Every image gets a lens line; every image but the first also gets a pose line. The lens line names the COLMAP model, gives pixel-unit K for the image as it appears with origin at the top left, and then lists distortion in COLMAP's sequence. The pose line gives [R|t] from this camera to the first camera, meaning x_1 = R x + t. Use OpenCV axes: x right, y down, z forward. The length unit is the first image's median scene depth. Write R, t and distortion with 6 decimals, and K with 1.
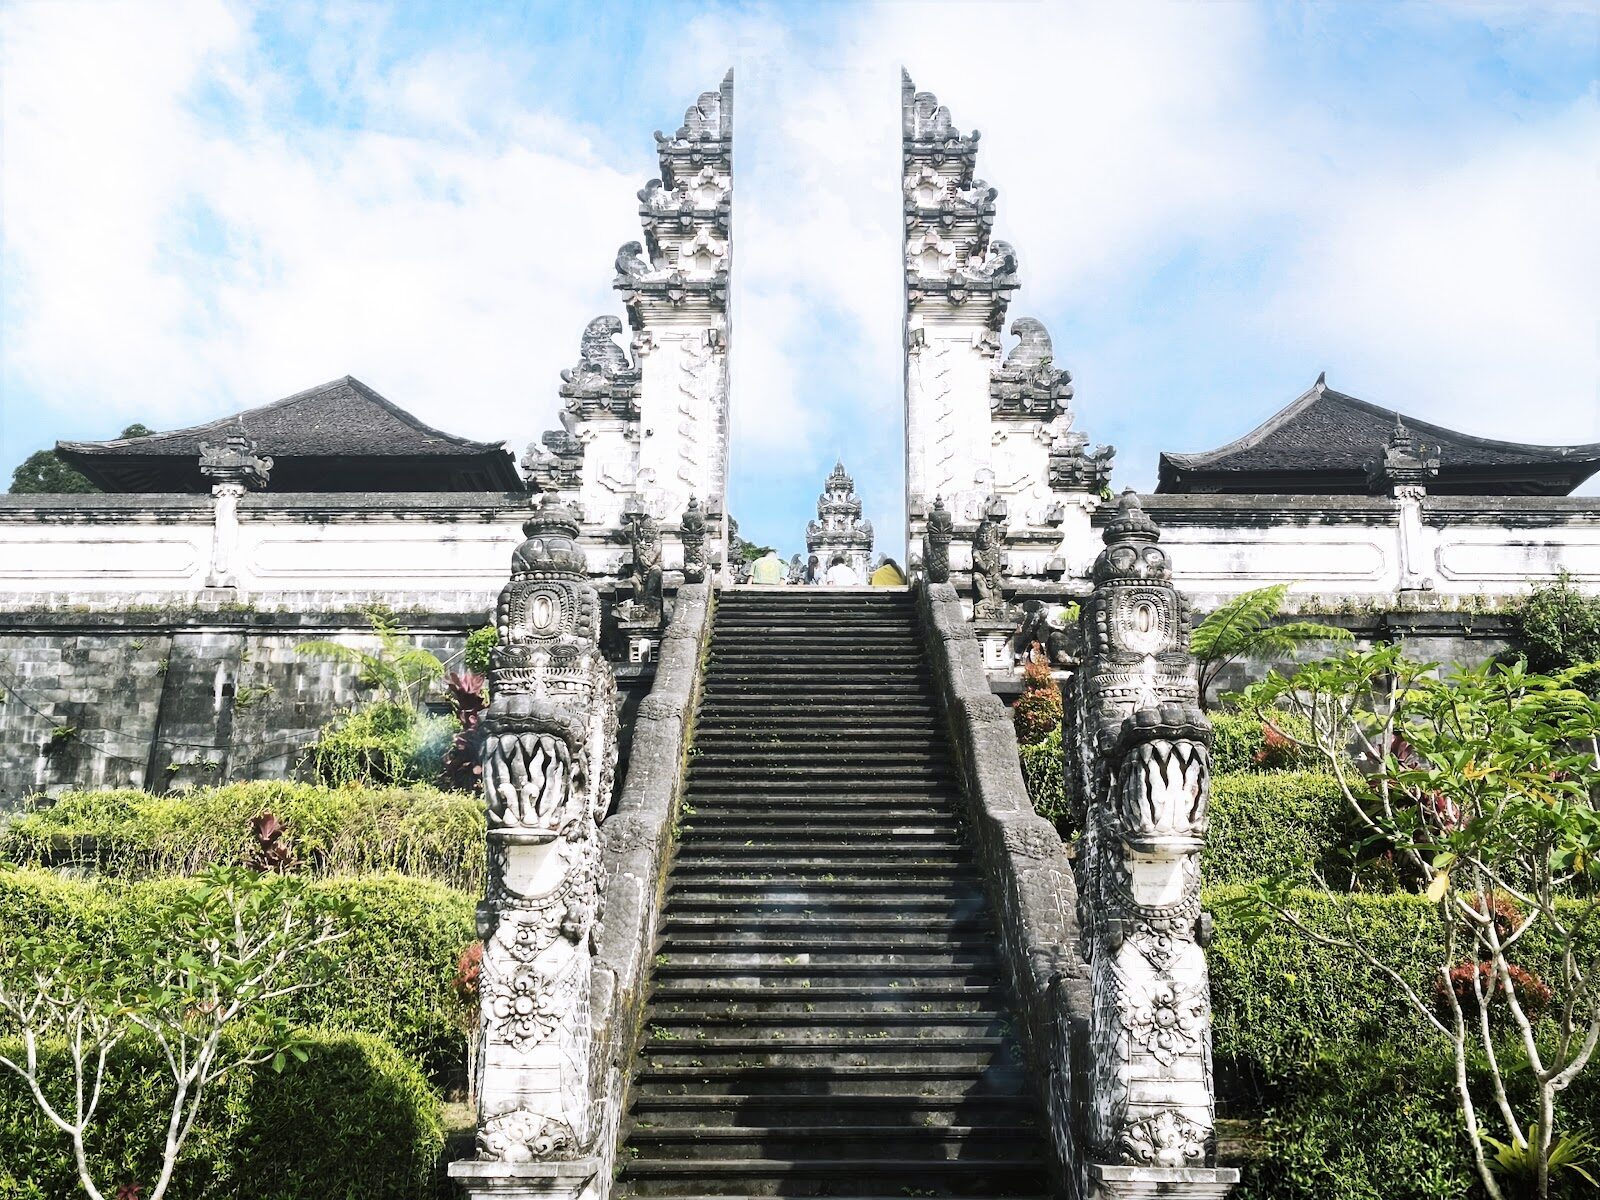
lens RADIAL K [[1223.6, 0, 801.0], [0, 1223.6, 600.2], [0, 0, 1]] dist [-0.021328, 0.013892]
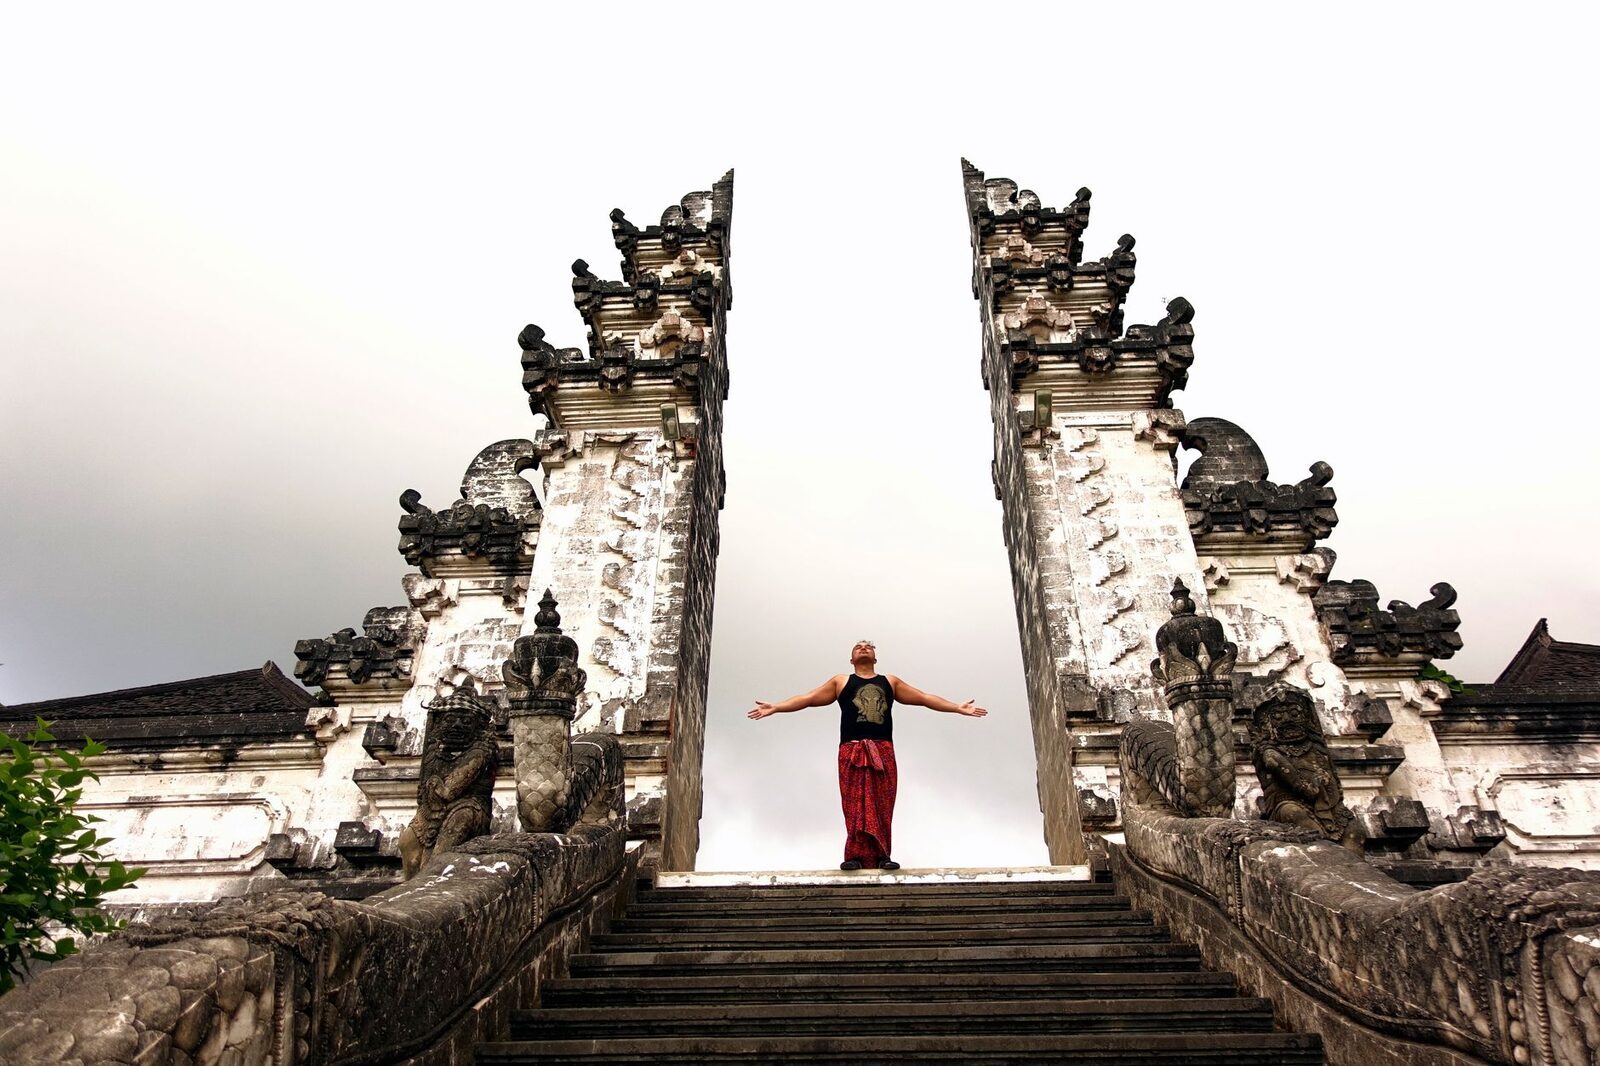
lens RADIAL K [[1112.9, 0, 808.7], [0, 1112.9, 527.8], [0, 0, 1]] dist [0.008840, -0.008415]
pose [[0.999167, -0.027094, -0.030508, 0.005504], [0.013289, 0.923024, -0.384513, 0.026427], [0.038578, 0.383788, 0.922615, 0.544209]]
